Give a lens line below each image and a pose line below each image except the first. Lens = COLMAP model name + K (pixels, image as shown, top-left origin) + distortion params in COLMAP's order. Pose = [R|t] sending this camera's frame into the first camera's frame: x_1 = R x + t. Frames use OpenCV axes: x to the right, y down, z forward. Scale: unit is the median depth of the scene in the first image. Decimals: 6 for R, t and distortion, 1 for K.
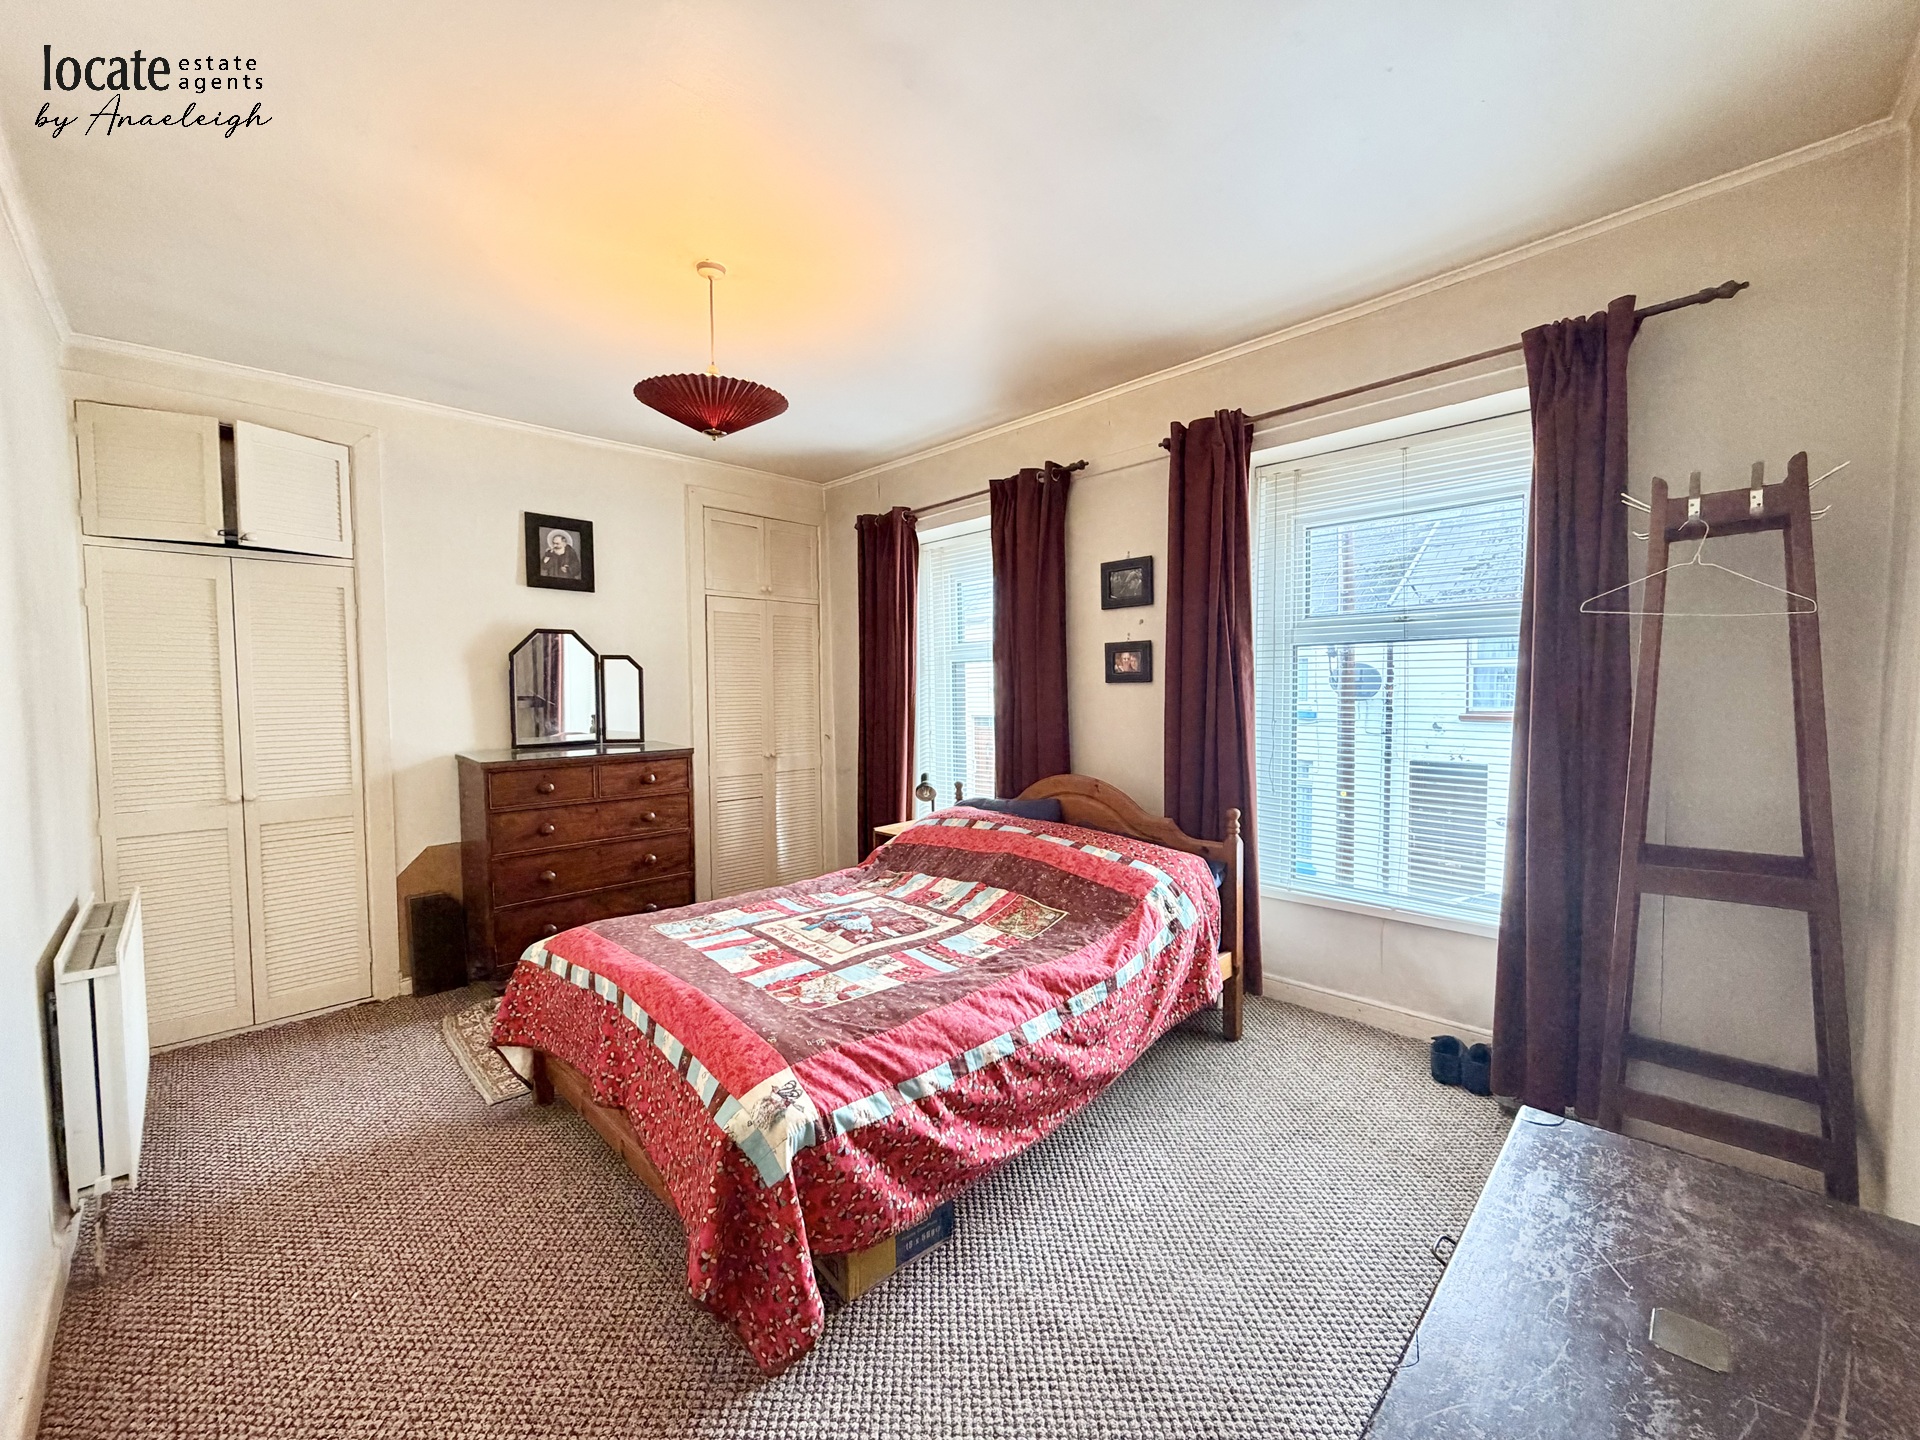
lens RADIAL K [[761.9, 0, 954.7], [0, 761.9, 724.0], [0, 0, 1]] dist [-0.001841, 0.000381]
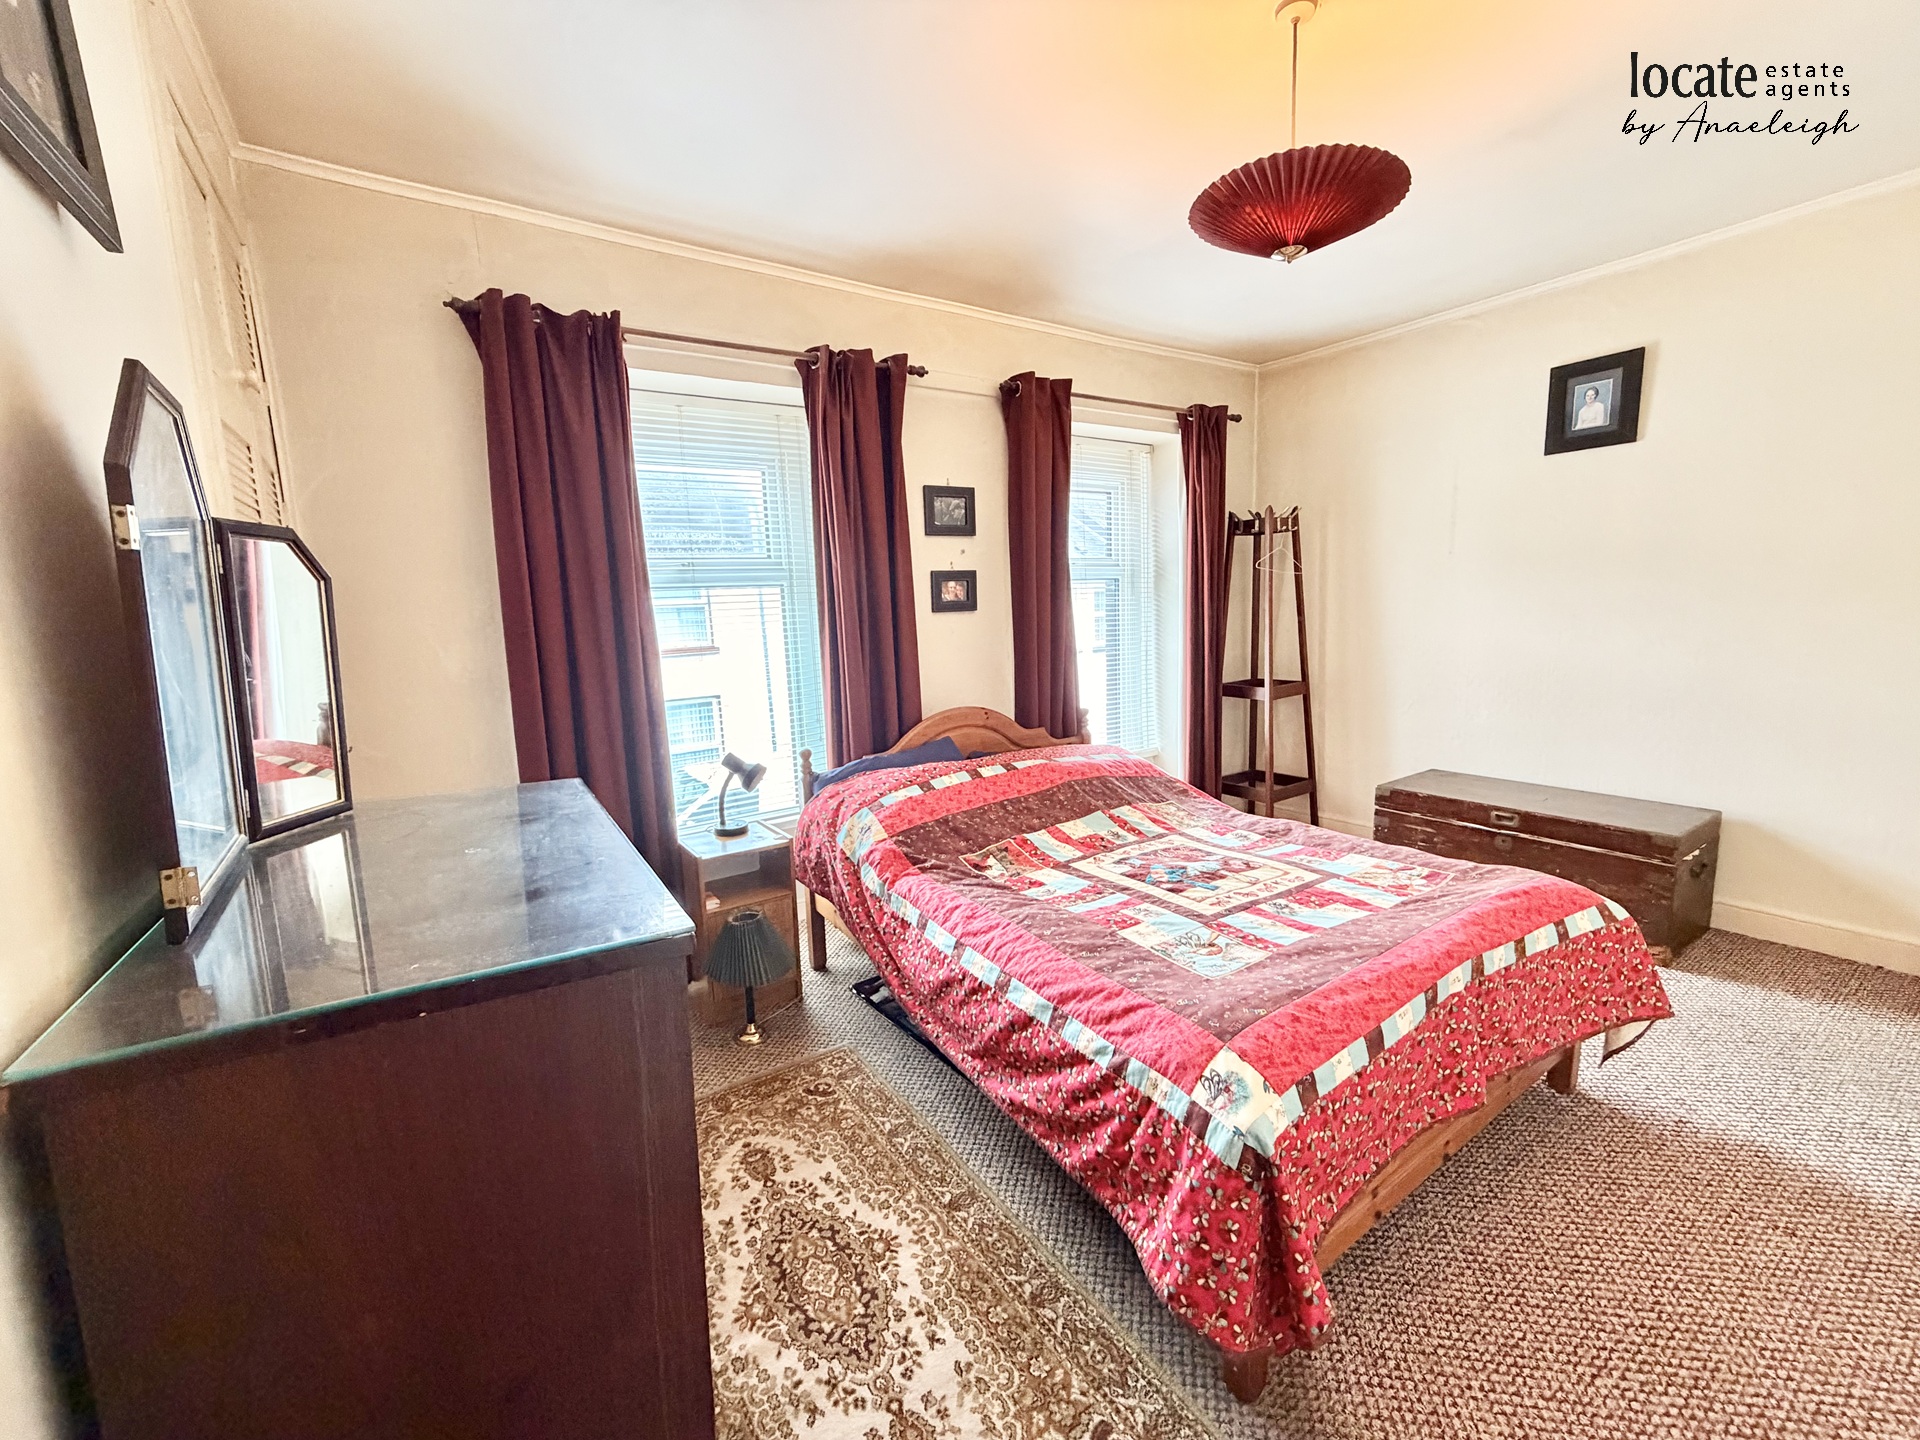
lens RADIAL K [[761.9, 0, 954.7], [0, 761.9, 724.0], [0, 0, 1]] dist [-0.001841, 0.000381]
pose [[0.199889, -0.144376, 0.969123, -1.087306], [0.082511, 0.988052, 0.130177, -0.053844], [-0.976338, 0.053943, 0.209413, 1.117586]]
